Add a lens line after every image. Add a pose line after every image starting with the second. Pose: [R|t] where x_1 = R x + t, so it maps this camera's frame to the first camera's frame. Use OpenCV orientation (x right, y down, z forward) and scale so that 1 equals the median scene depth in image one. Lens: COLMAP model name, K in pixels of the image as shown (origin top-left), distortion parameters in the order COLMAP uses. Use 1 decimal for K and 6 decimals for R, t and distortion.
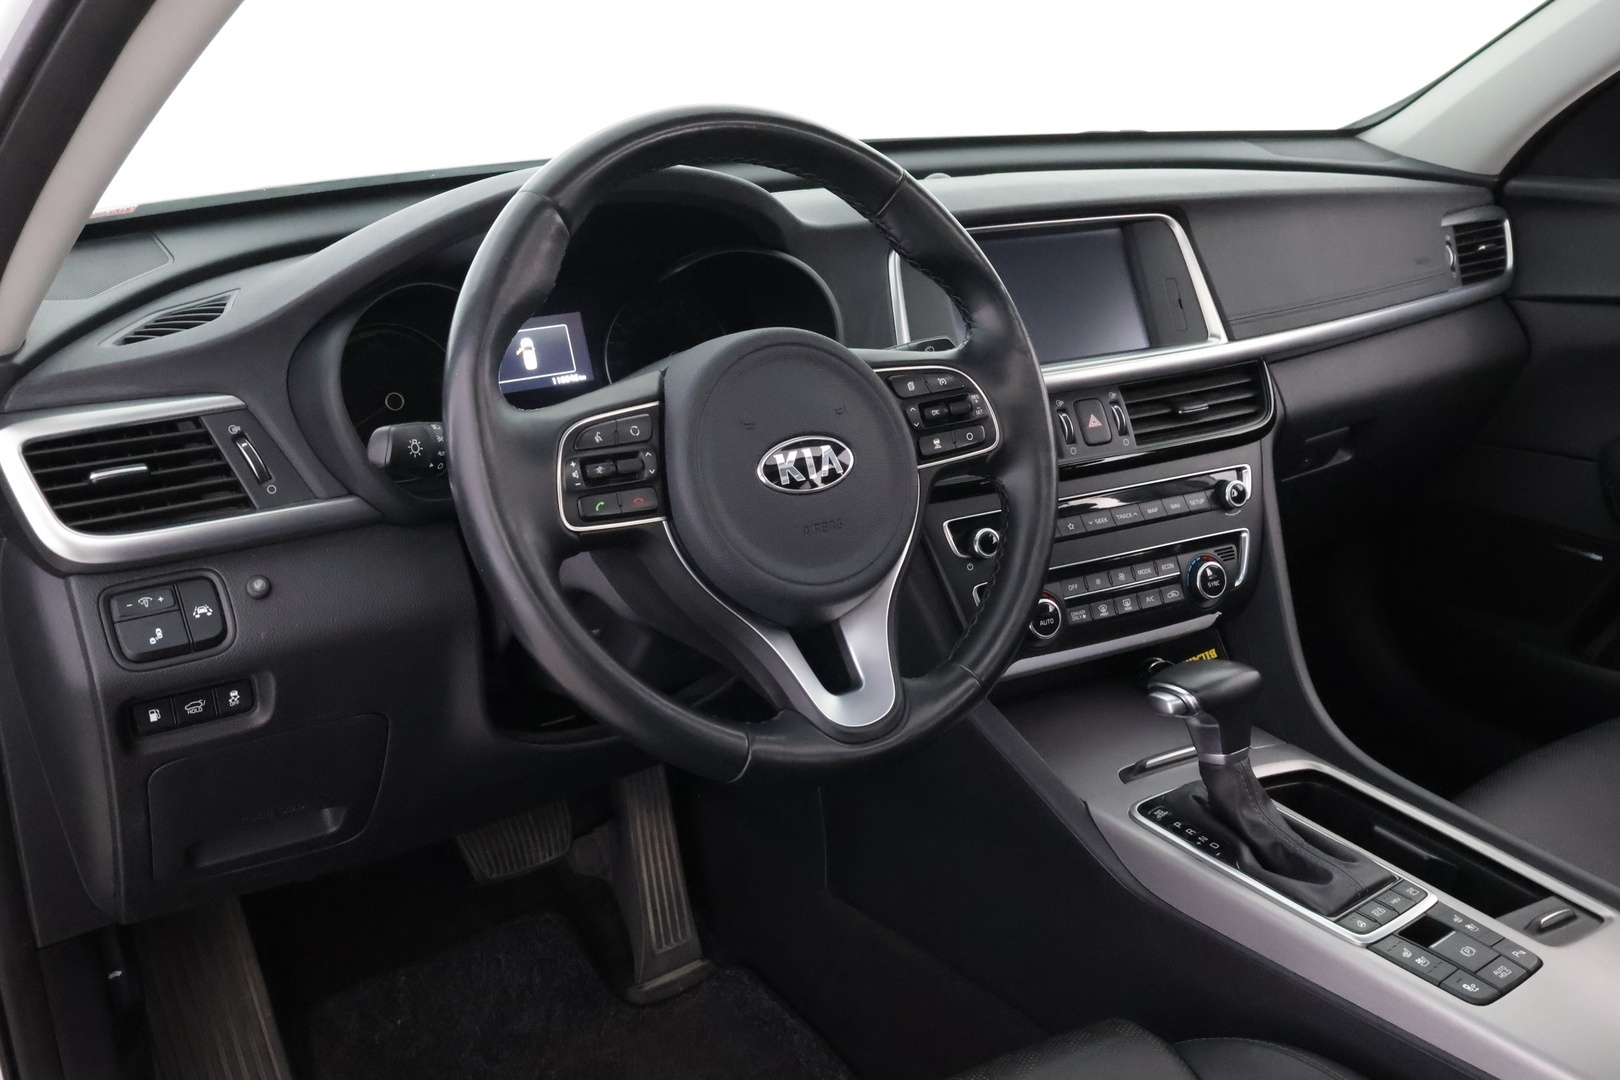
lens RADIAL K [[1534.4, 0, 809.2], [0, 1534.4, 547.1], [0, 0, 1]] dist [0.013800, 0.000000]
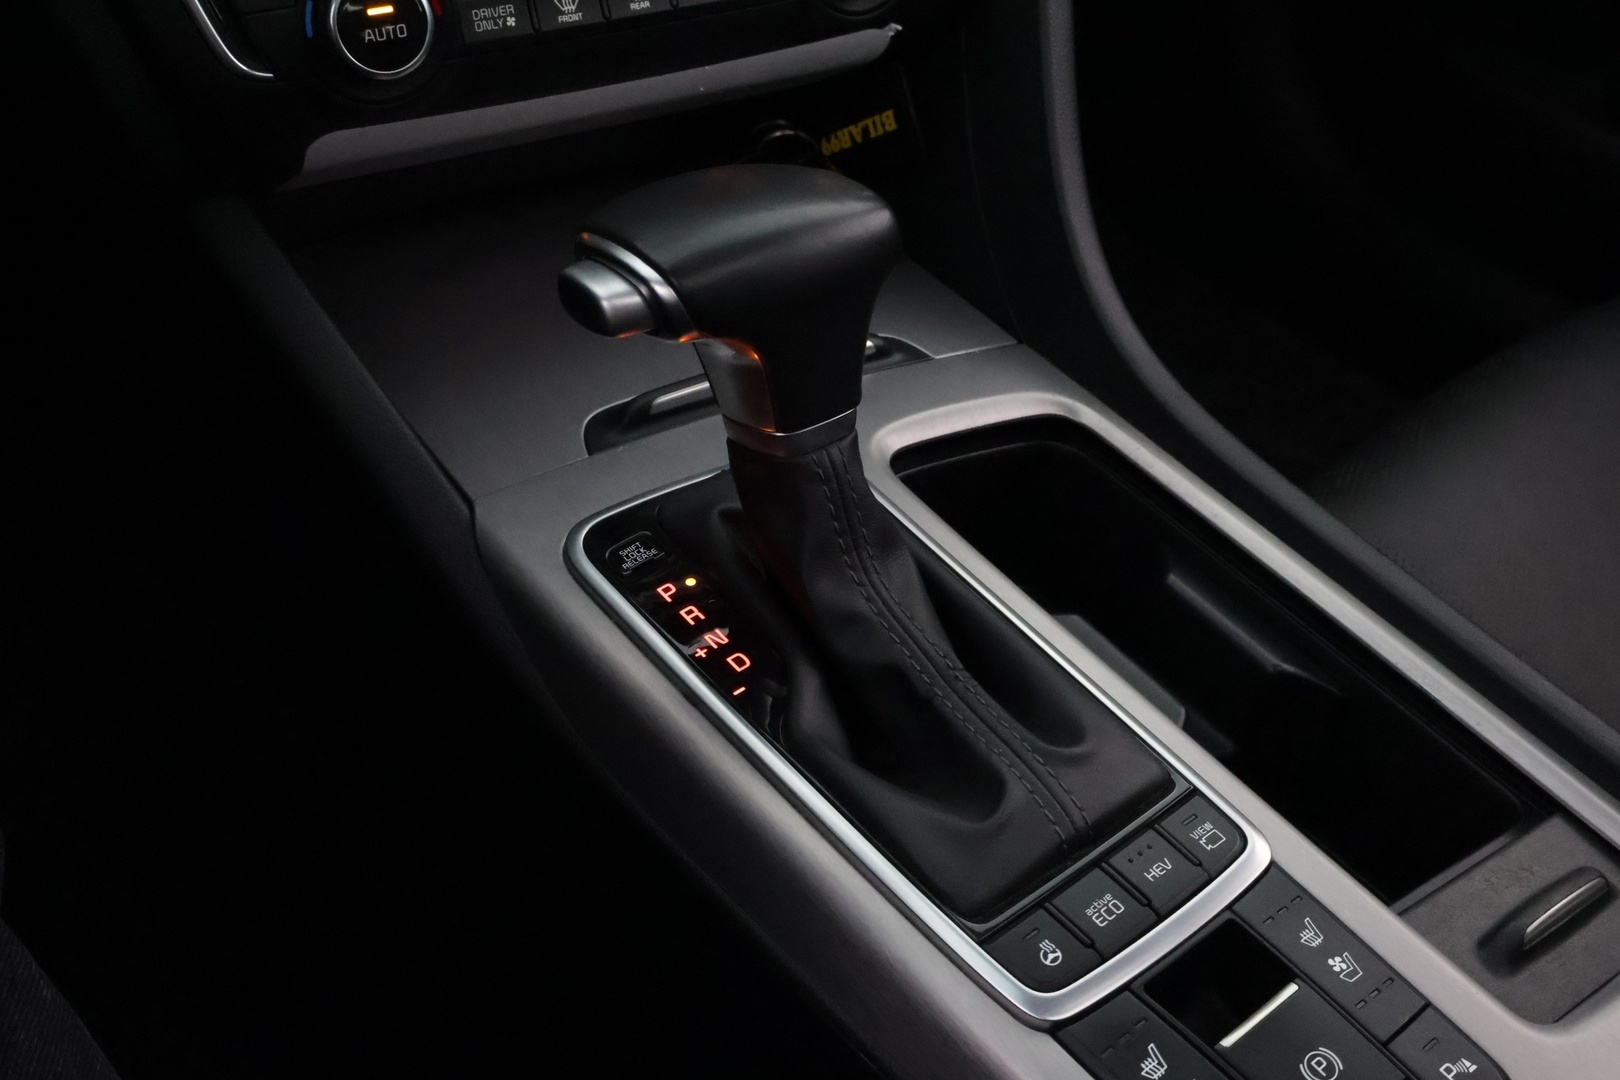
lens RADIAL K [[1625.6, 0, 812.7], [0, 1625.6, 548.1], [0, 0, 1]] dist [0.022127, 0.000000]
pose [[0.997206, 0.022817, 0.071128, 0.294667], [-0.047226, 0.930333, 0.363663, 0.020538], [-0.057876, -0.366006, 0.928811, 0.733727]]
